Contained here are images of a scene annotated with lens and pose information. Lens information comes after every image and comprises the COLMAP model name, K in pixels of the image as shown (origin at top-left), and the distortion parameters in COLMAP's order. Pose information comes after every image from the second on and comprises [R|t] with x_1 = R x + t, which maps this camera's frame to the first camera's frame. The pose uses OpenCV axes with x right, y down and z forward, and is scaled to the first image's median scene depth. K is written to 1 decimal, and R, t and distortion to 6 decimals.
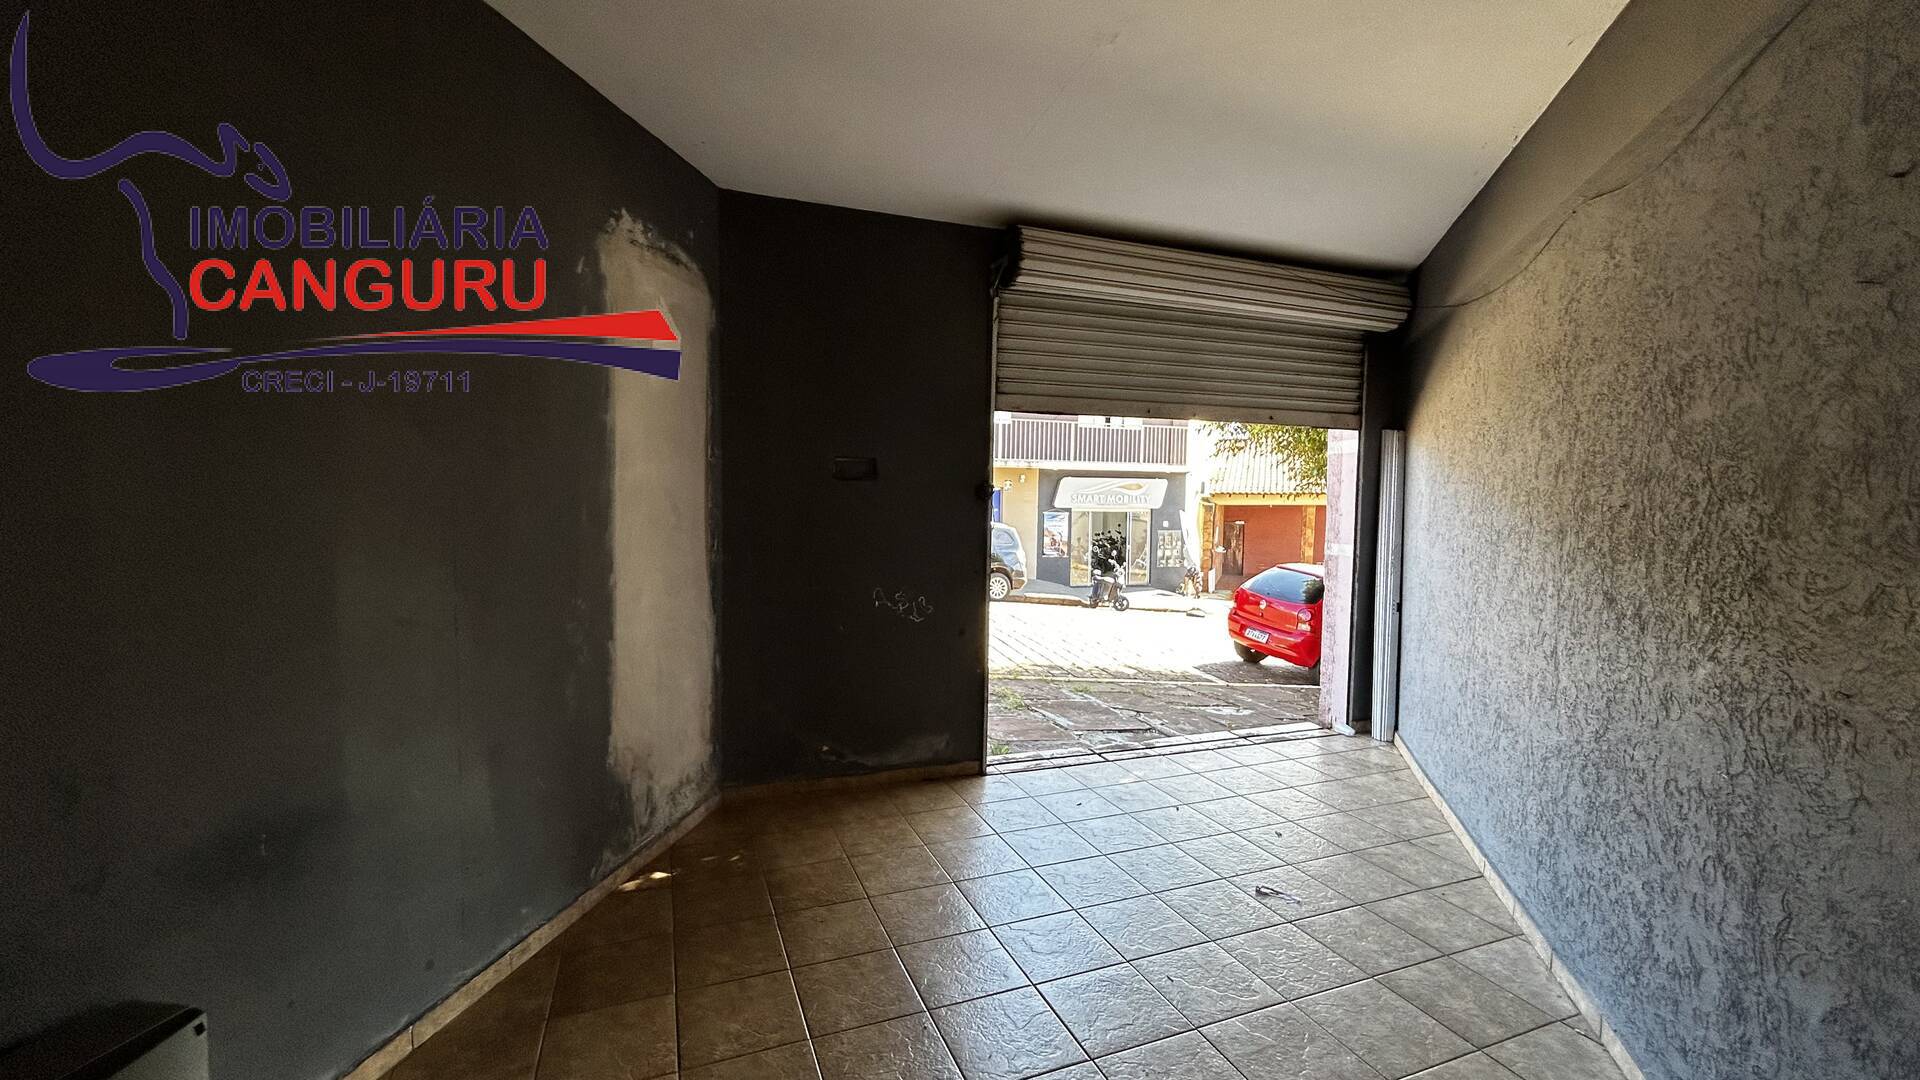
lens RADIAL K [[784.0, 0, 959.6], [0, 784.0, 531.9], [0, 0, 1]] dist [-0.006340, 0.003060]
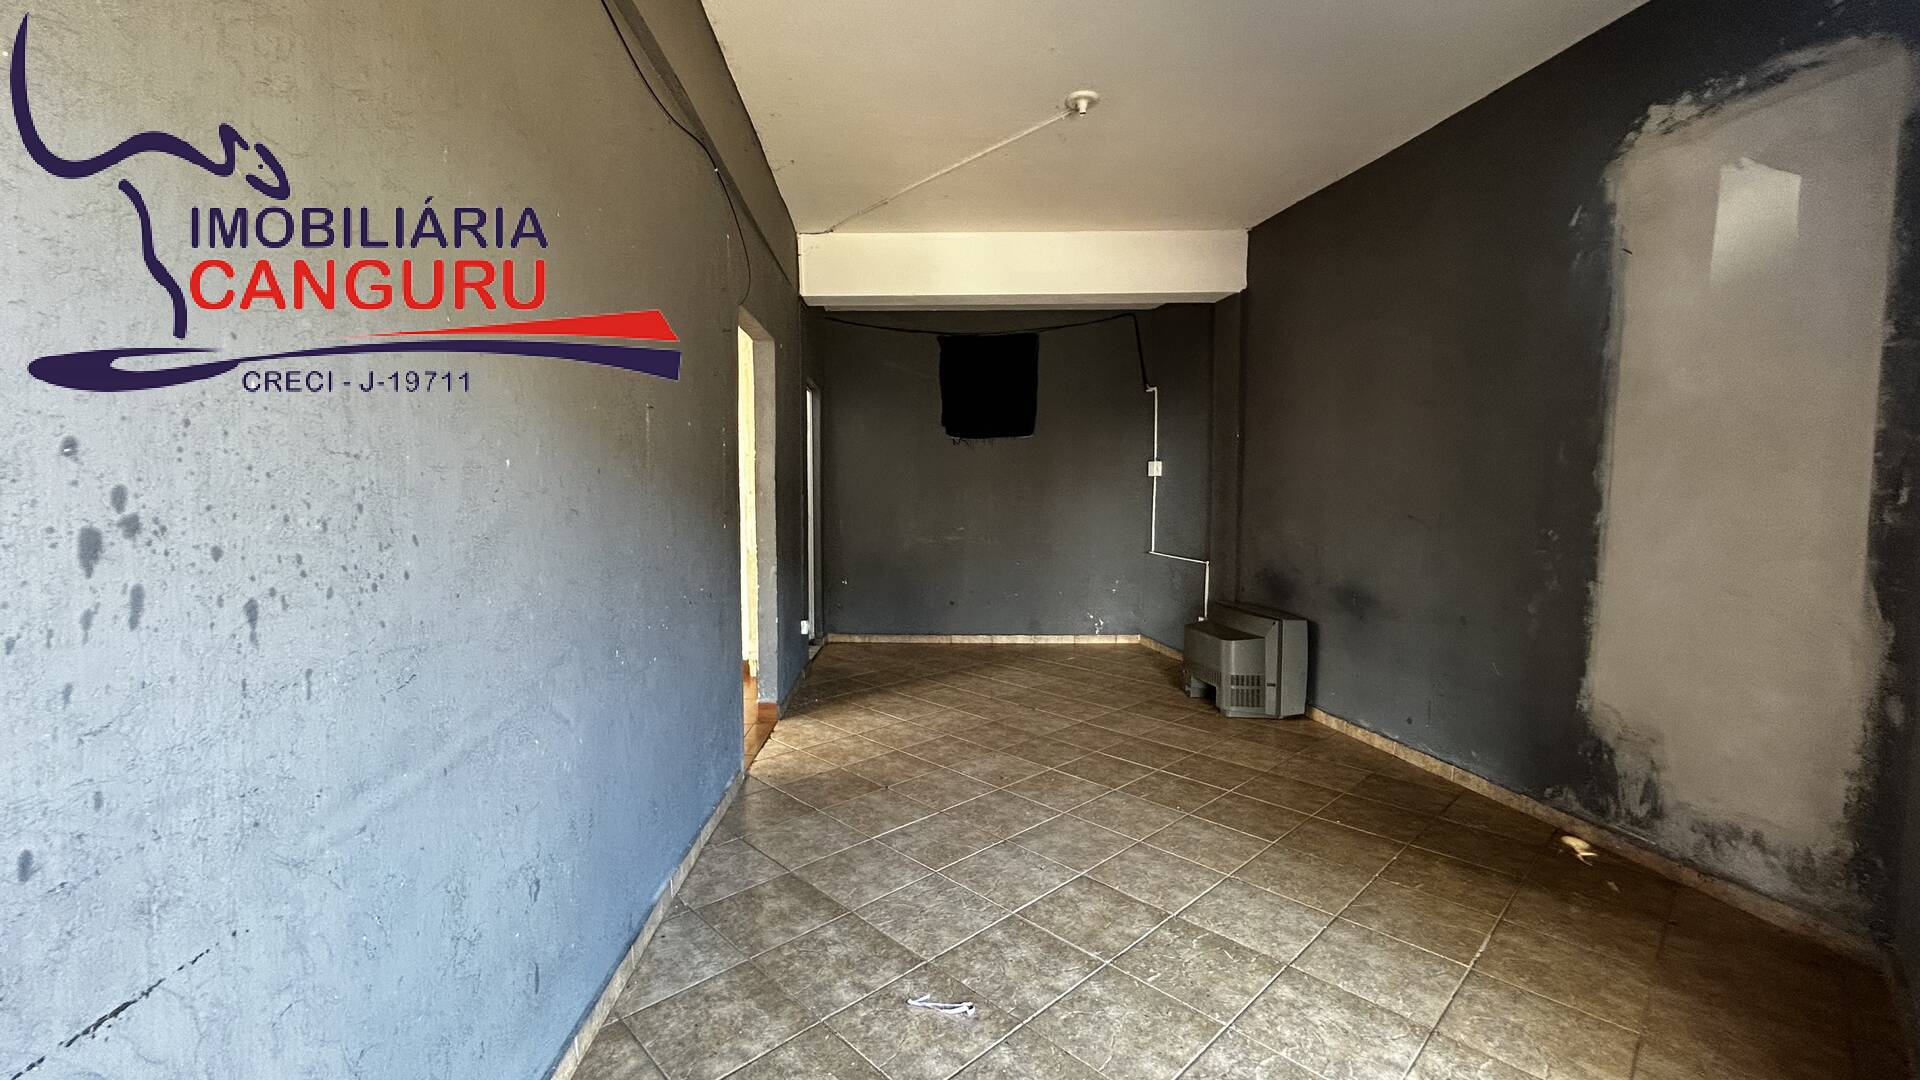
lens RADIAL K [[784.0, 0, 961.8], [0, 784.0, 539.5], [0, 0, 1]] dist [-0.006340, 0.003060]
pose [[-0.922711, 0.007909, -0.385411, 0.648506], [-0.032547, 0.994621, 0.098333, 0.017208], [0.384116, 0.103277, -0.917490, 1.584589]]
